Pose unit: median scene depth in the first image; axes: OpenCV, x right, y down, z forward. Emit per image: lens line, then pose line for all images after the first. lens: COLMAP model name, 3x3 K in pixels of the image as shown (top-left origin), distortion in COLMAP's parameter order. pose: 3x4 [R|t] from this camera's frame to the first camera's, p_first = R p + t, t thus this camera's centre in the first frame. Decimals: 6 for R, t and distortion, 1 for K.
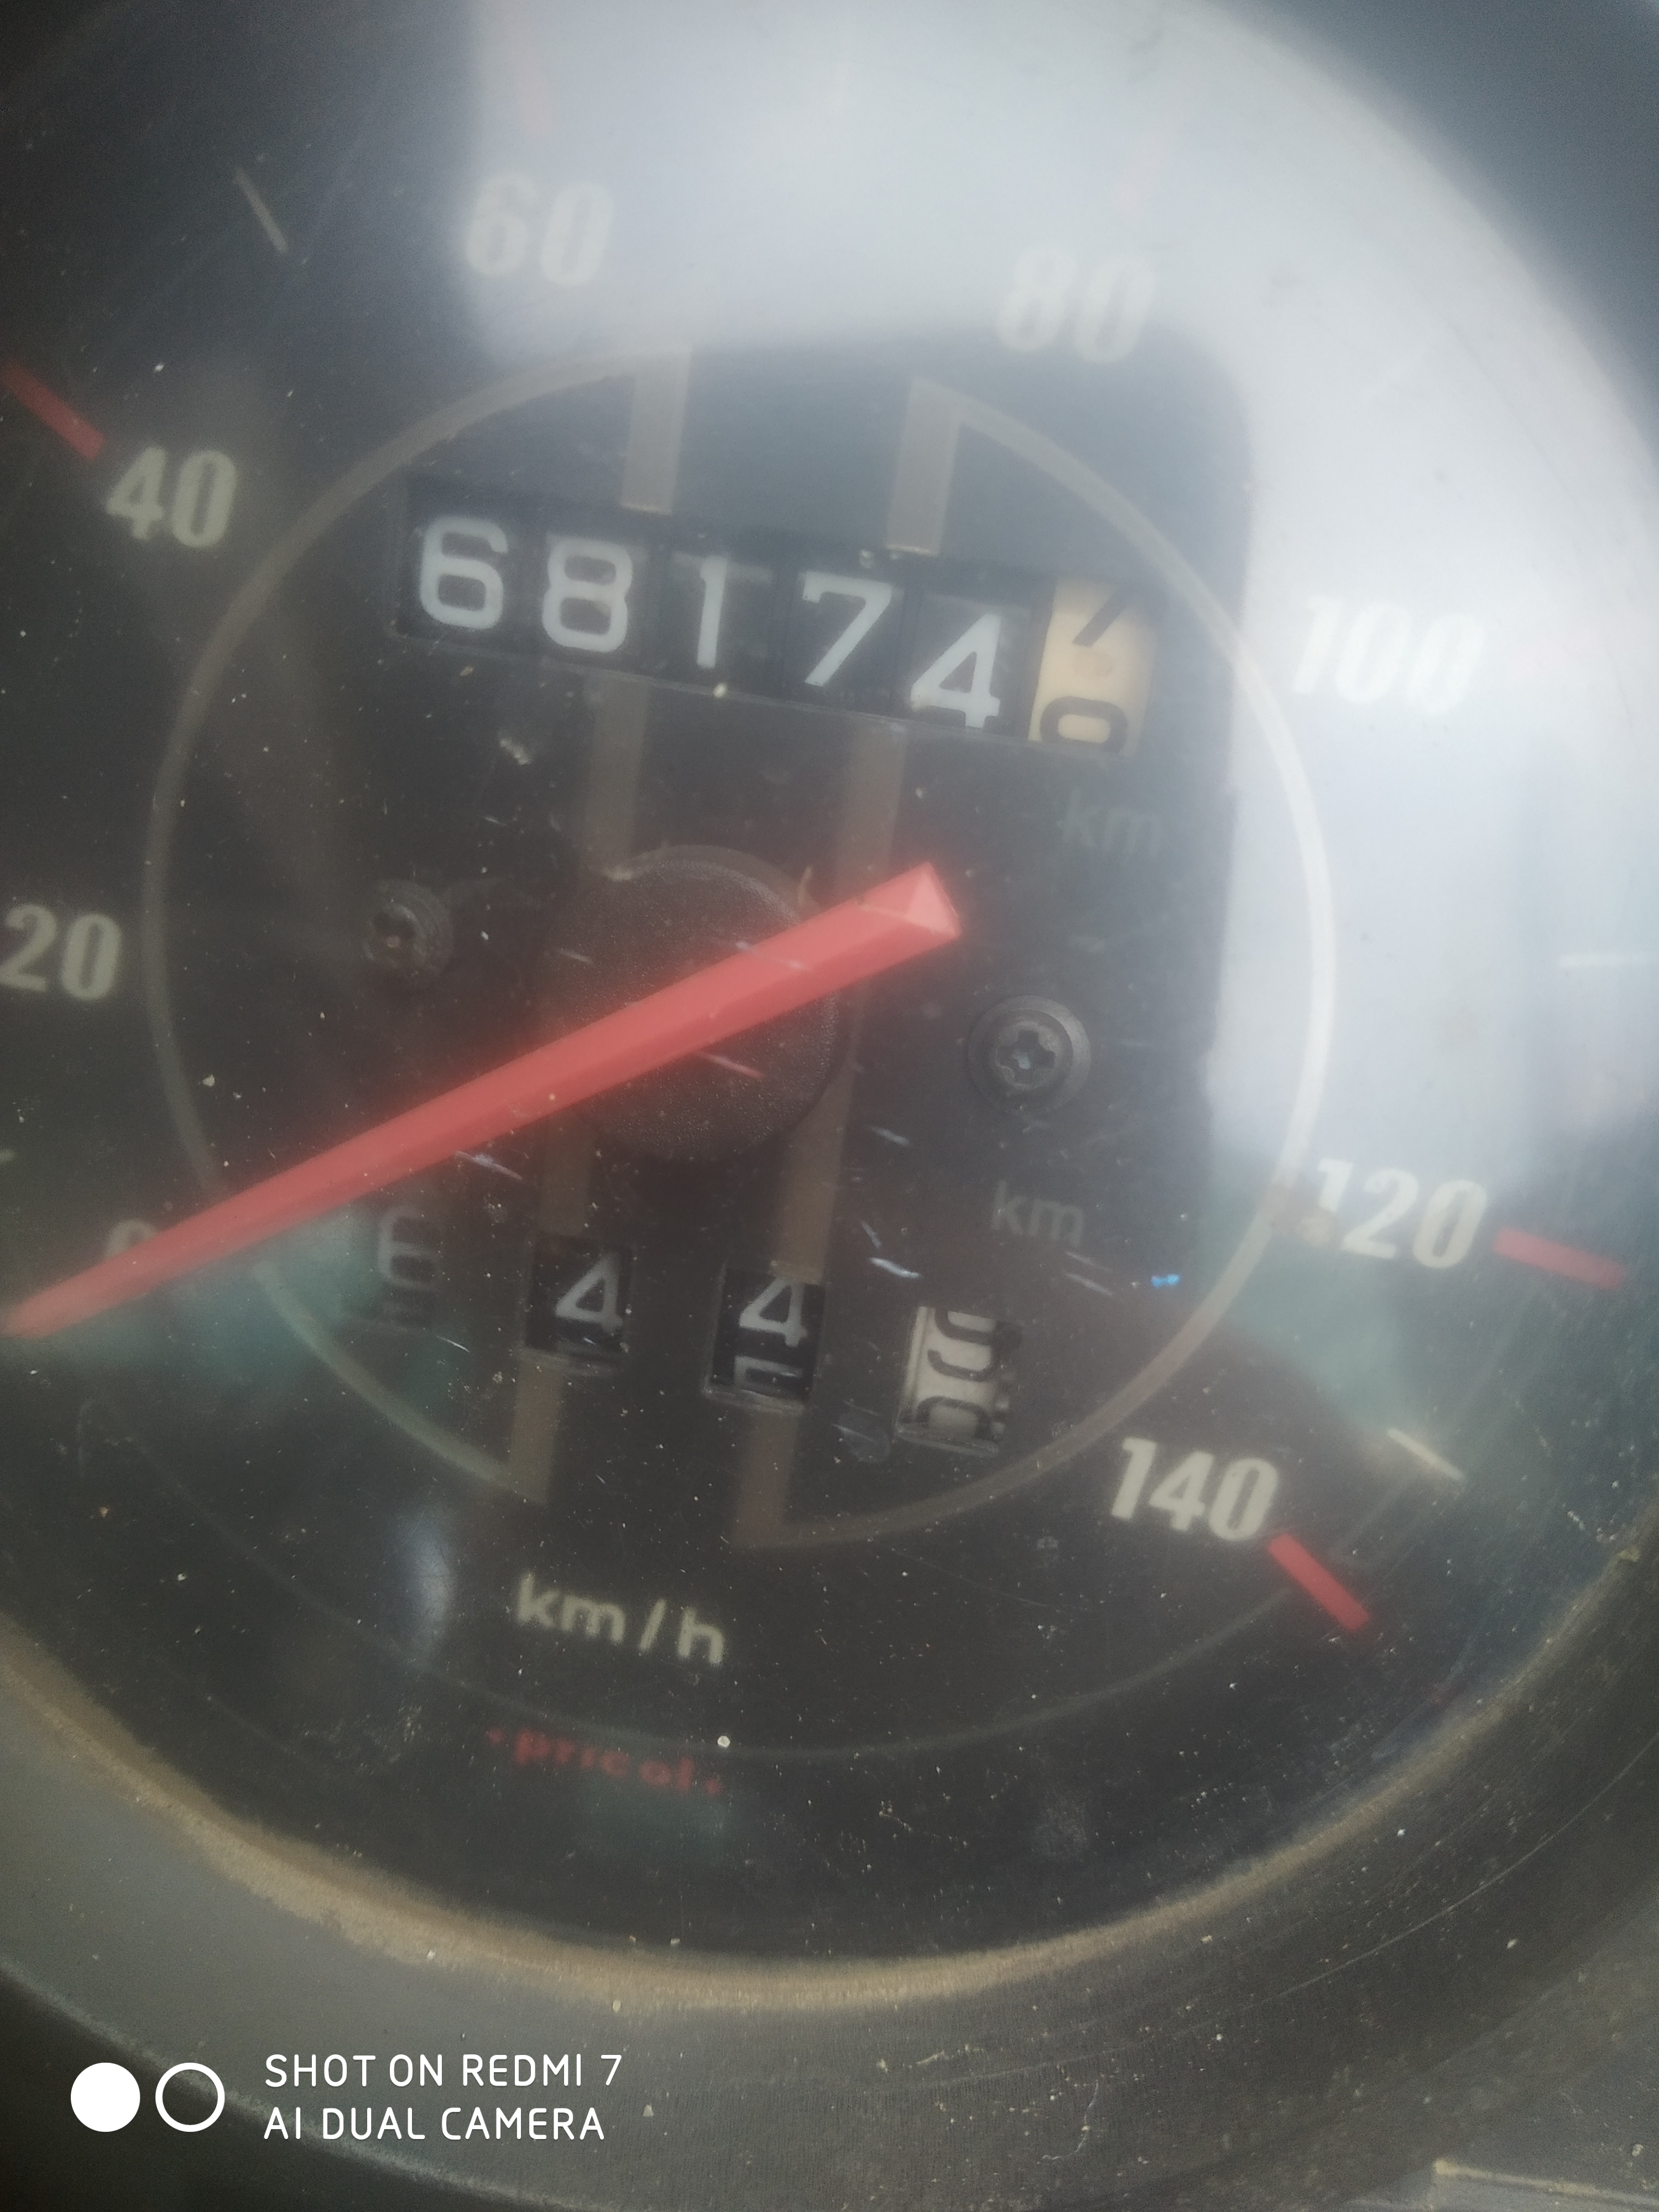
lens RADIAL K [[1753.9, 0, 829.5], [0, 1753.9, 1106.0], [0, 0, 1]] dist [0.010545, -0.139736]
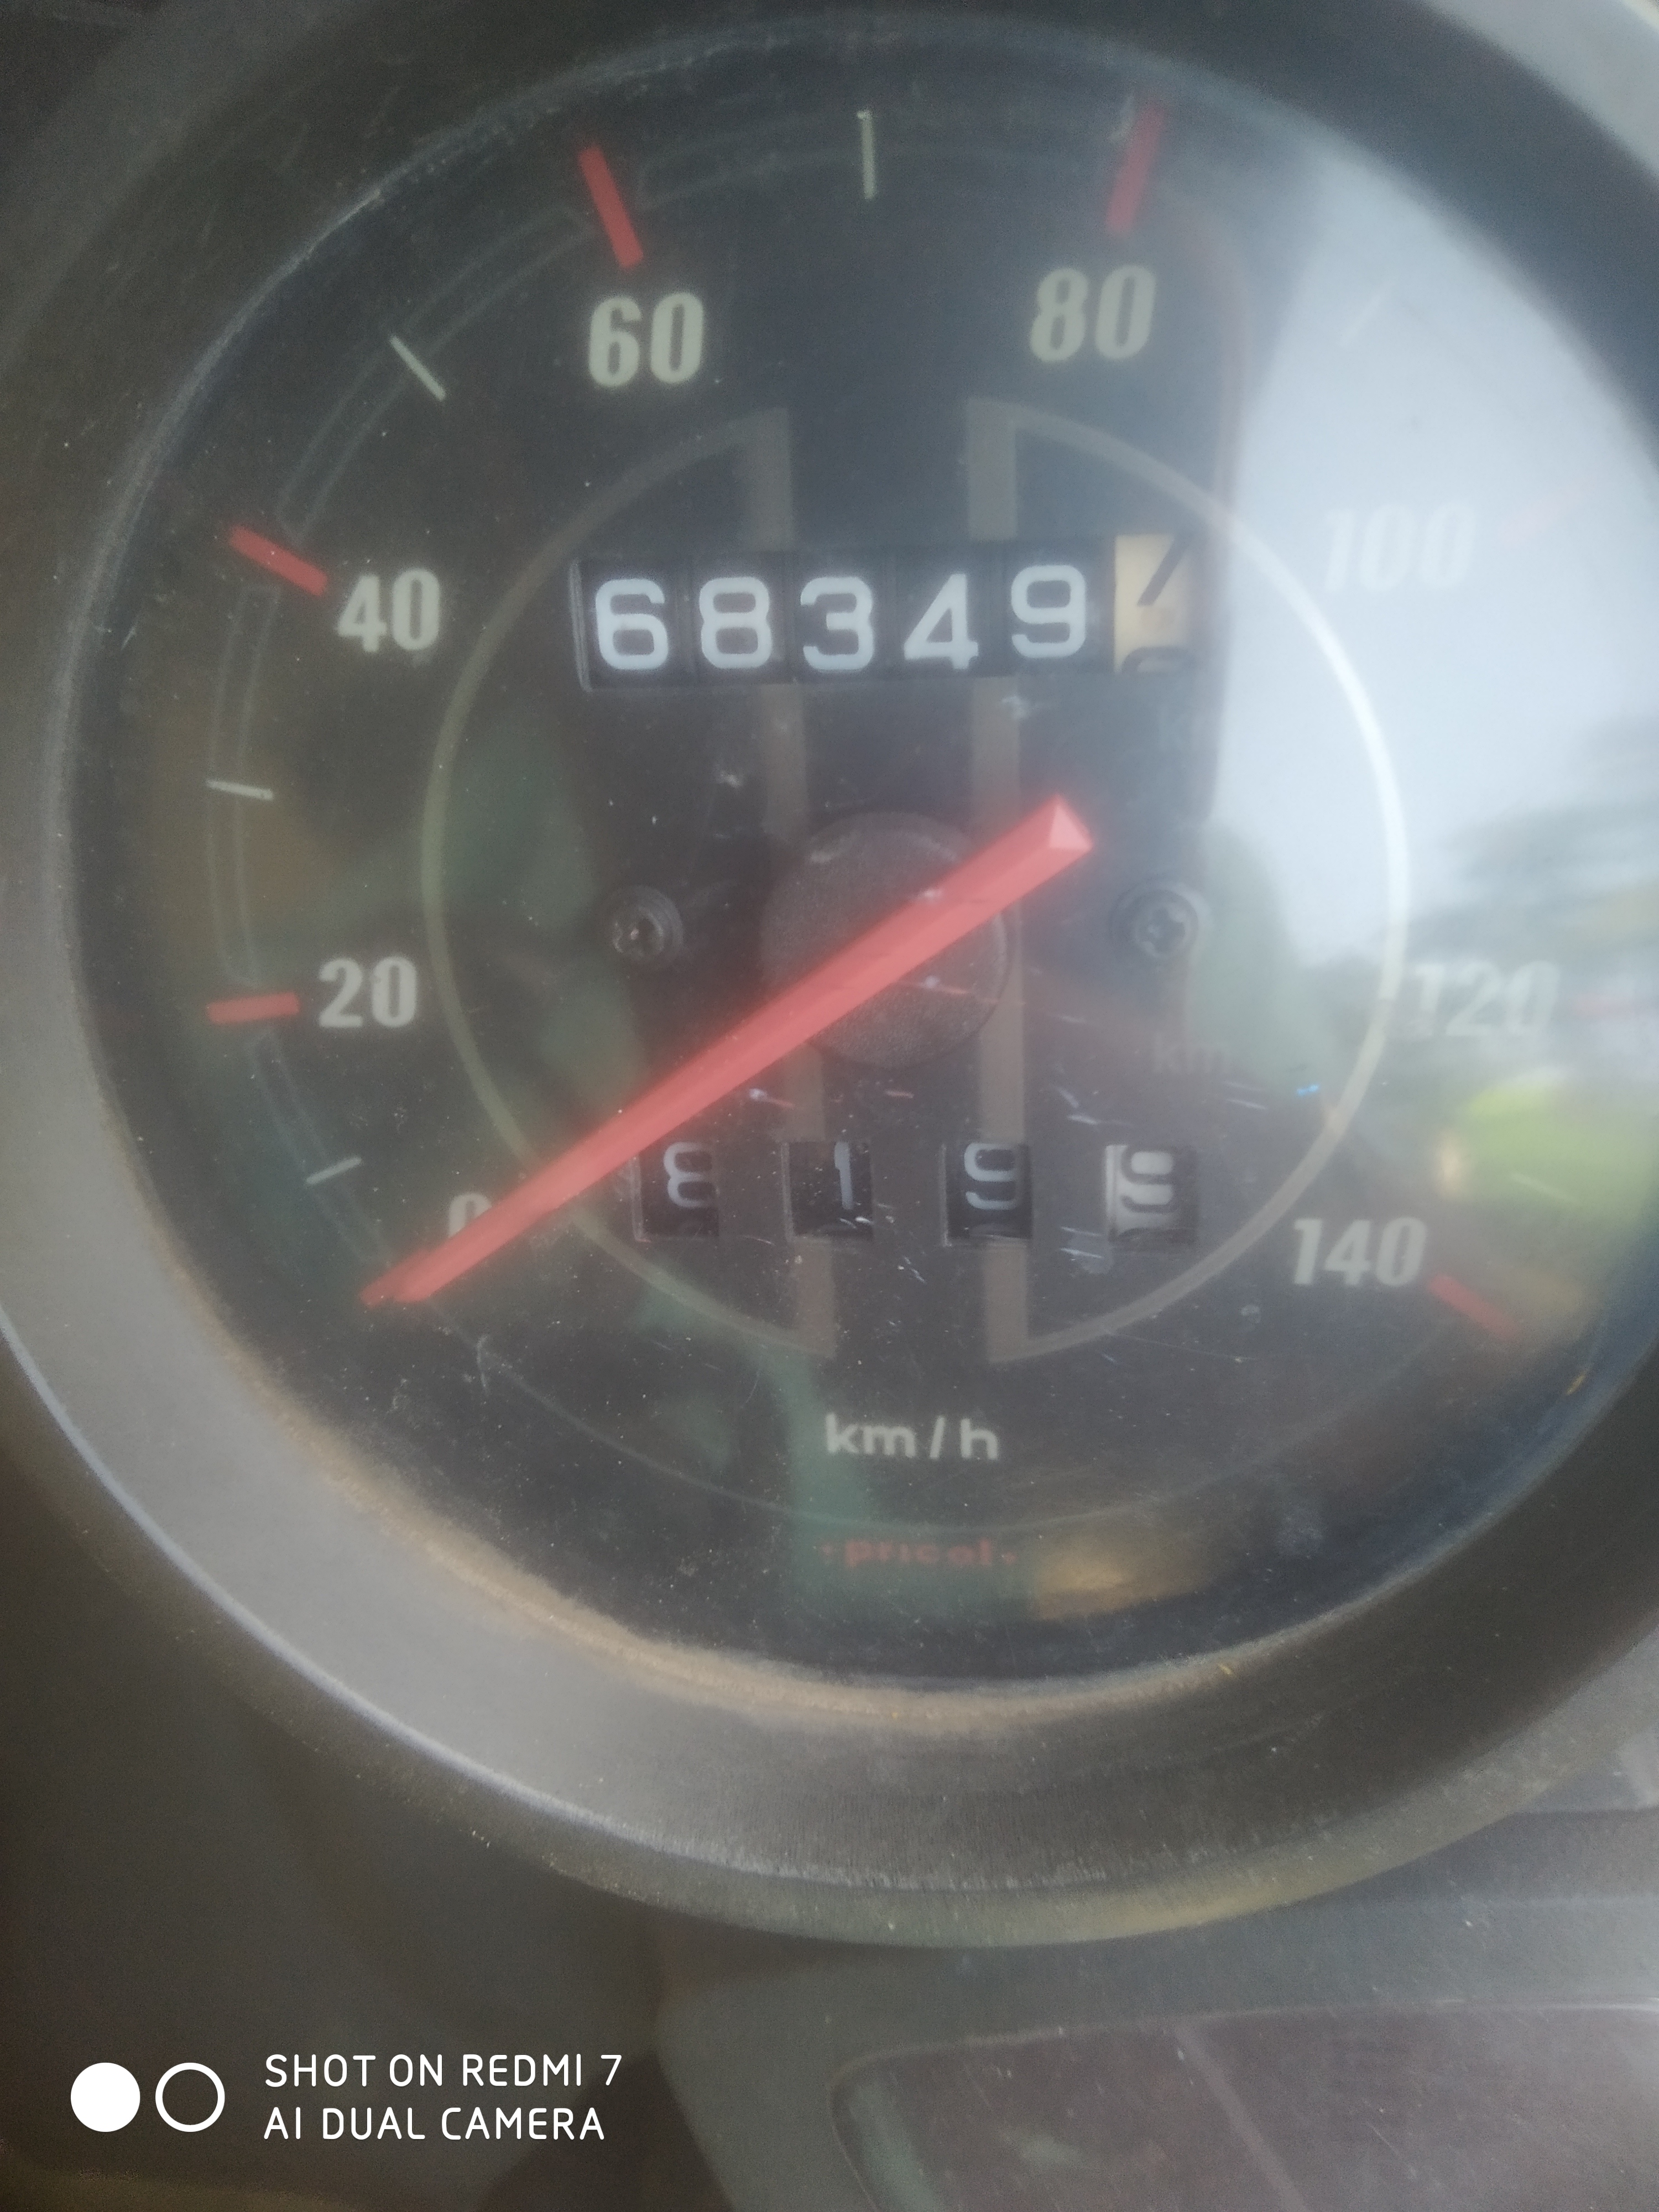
lens RADIAL K [[1753.9, 0, 829.5], [0, 1753.9, 1106.0], [0, 0, 1]] dist [0.010545, -0.139736]
pose [[0.980167, -0.184575, -0.072143, -0.047304], [0.189615, 0.979312, 0.070668, -0.036370], [0.057607, -0.082946, 0.994888, -0.230082]]
